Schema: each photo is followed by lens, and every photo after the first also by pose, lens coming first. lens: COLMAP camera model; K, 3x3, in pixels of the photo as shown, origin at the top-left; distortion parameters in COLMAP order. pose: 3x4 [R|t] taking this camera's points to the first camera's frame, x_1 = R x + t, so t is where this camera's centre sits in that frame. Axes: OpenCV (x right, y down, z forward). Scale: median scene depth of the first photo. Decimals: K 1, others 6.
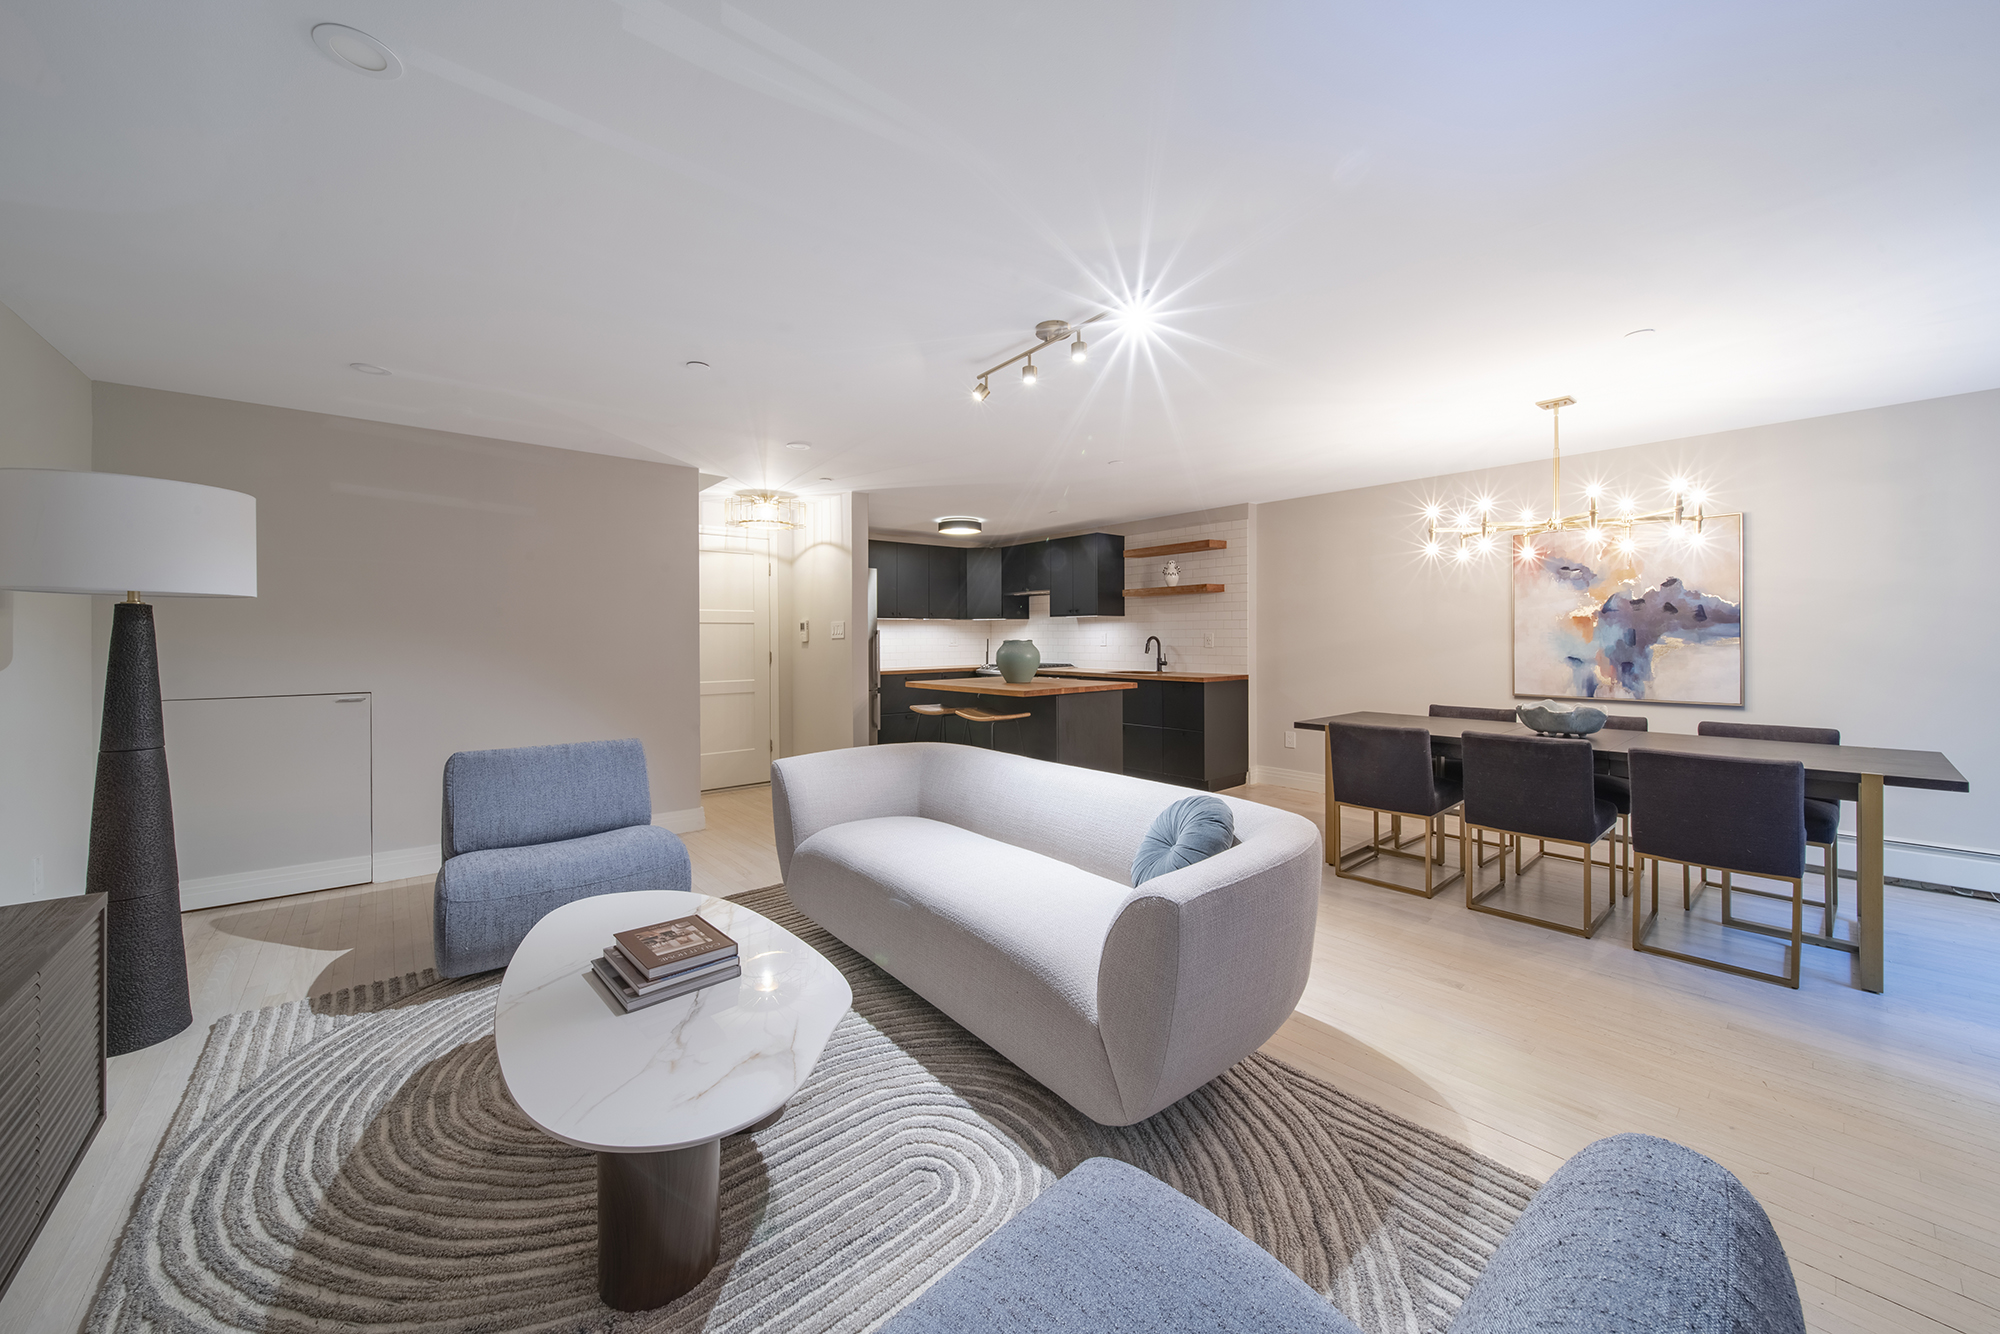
lens RADIAL K [[703.9, 0, 997.3], [0, 703.9, 649.6], [0, 0, 1]] dist [-0.002523, -0.000153]
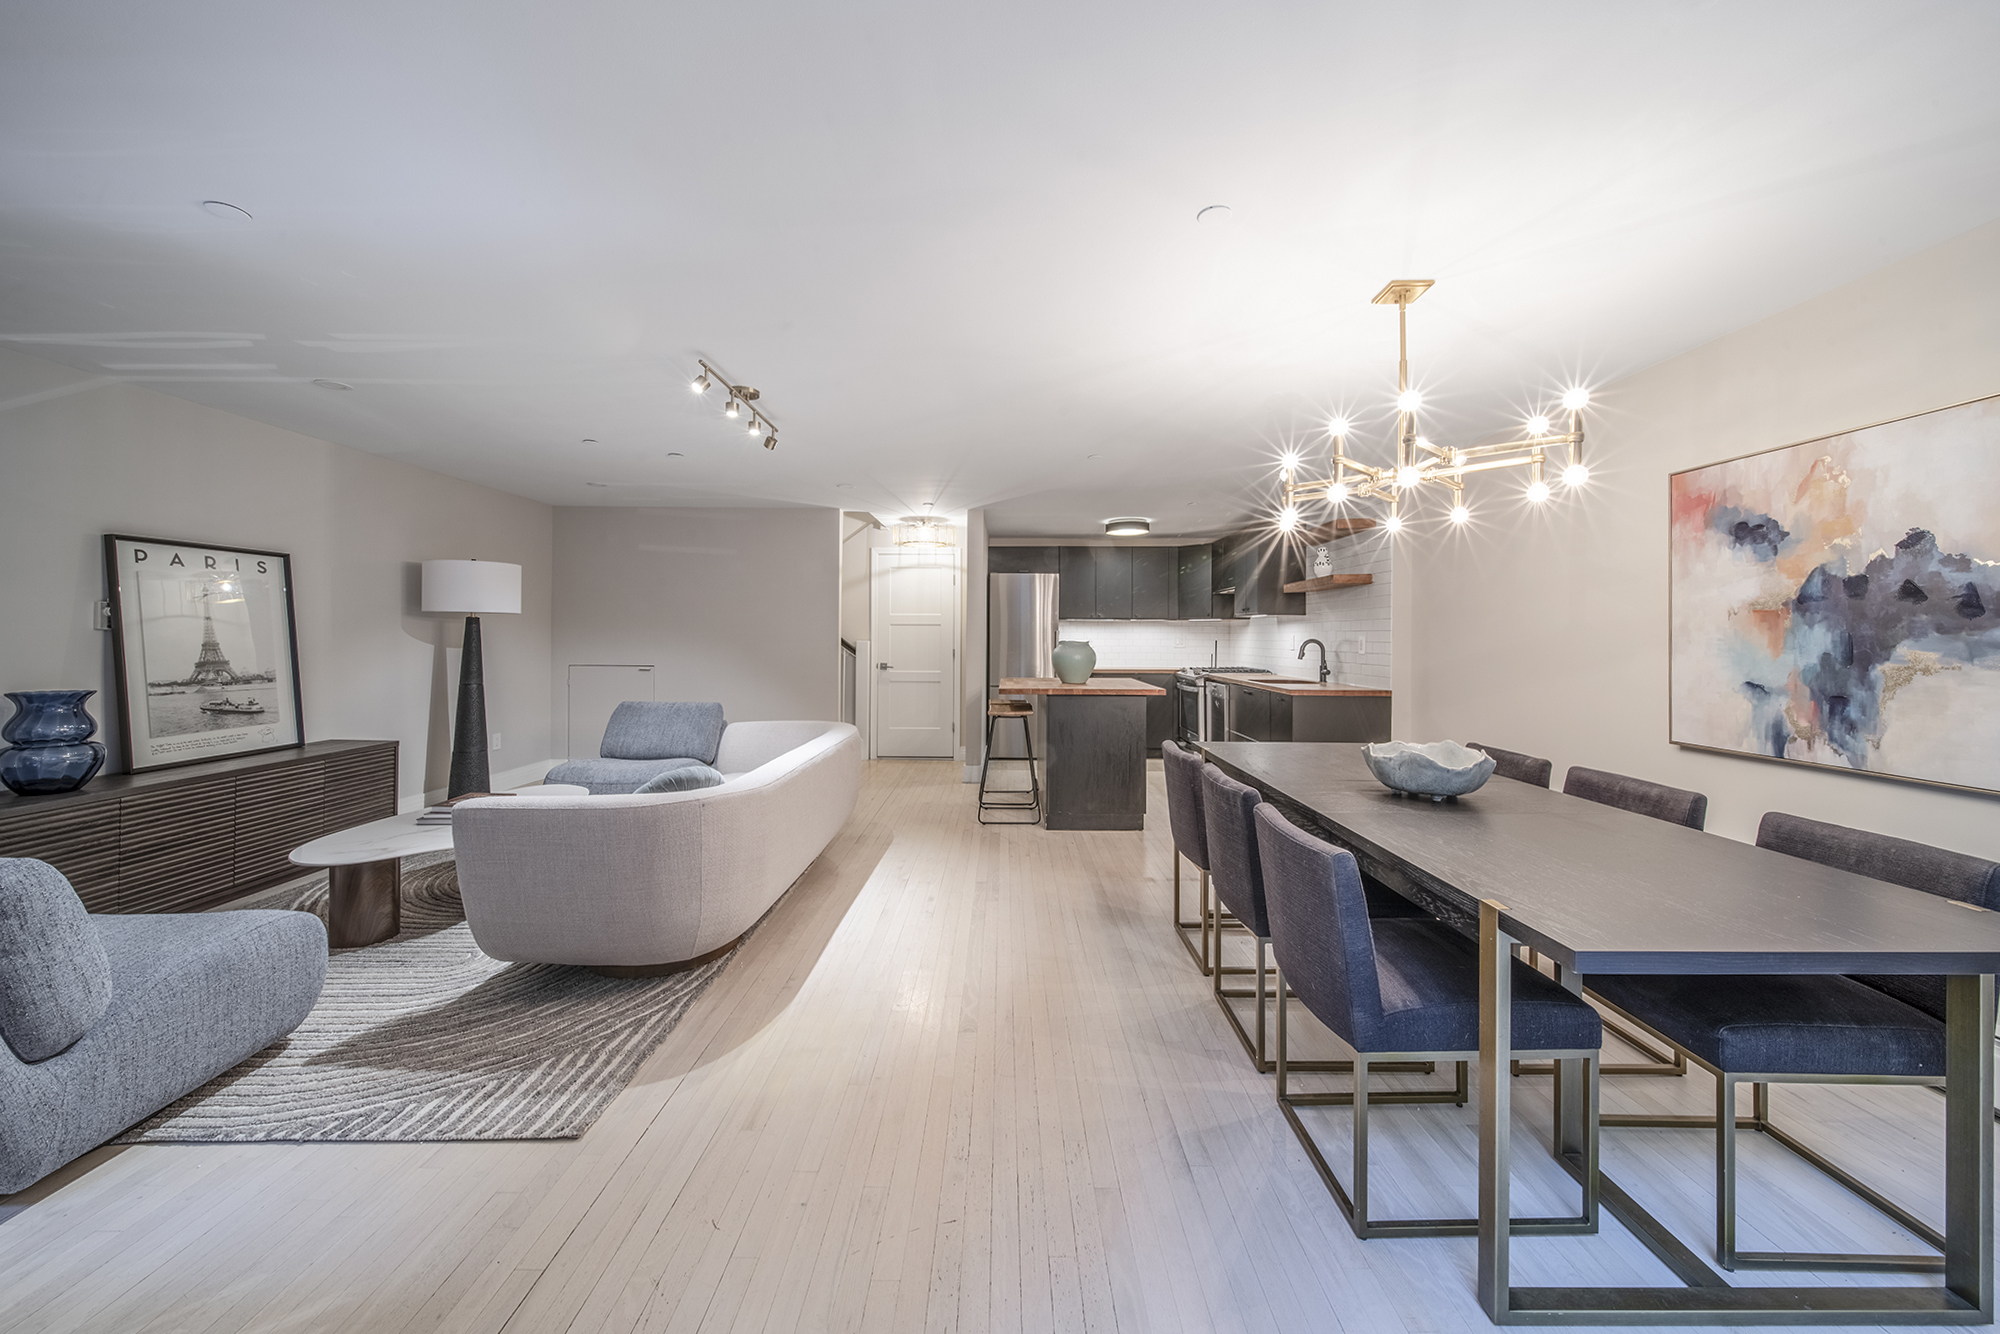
lens RADIAL K [[703.9, 0, 1006.9], [0, 703.9, 648.8], [0, 0, 1]] dist [-0.002523, -0.000153]
pose [[0.772192, 0.019712, -0.635084, 0.742543], [-0.021458, 0.999758, 0.004941, -0.006654], [0.635027, 0.009812, 0.772428, 0.199476]]
